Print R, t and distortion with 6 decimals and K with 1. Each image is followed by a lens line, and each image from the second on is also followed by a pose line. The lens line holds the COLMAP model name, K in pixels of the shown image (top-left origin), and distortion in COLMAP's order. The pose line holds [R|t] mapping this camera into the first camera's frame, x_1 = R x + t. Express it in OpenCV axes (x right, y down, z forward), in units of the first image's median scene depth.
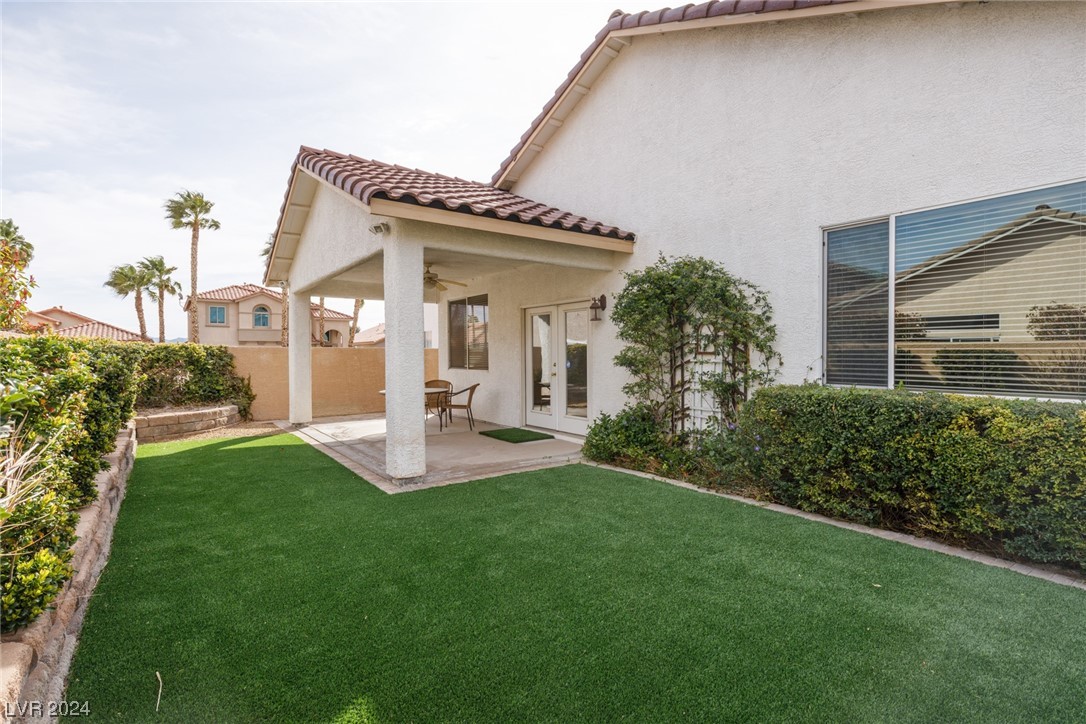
lens RADIAL K [[549.7, 0, 542.0], [0, 549.7, 359.4], [0, 0, 1]] dist [0.016977, 0.000727]
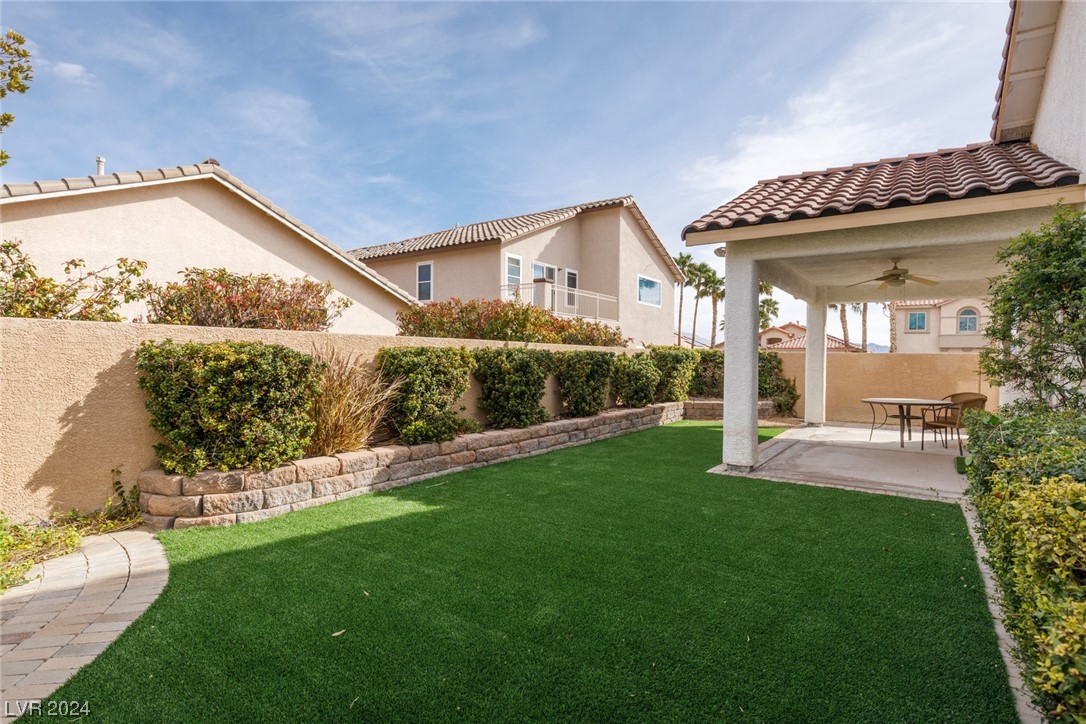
lens RADIAL K [[549.7, 0, 548.2], [0, 549.7, 365.8], [0, 0, 1]] dist [0.016977, 0.000727]
pose [[0.340837, 0.021502, -0.939877, 0.135820], [-0.022645, 0.999636, 0.014658, -0.000227], [0.939850, 0.016288, 0.341200, 0.045733]]
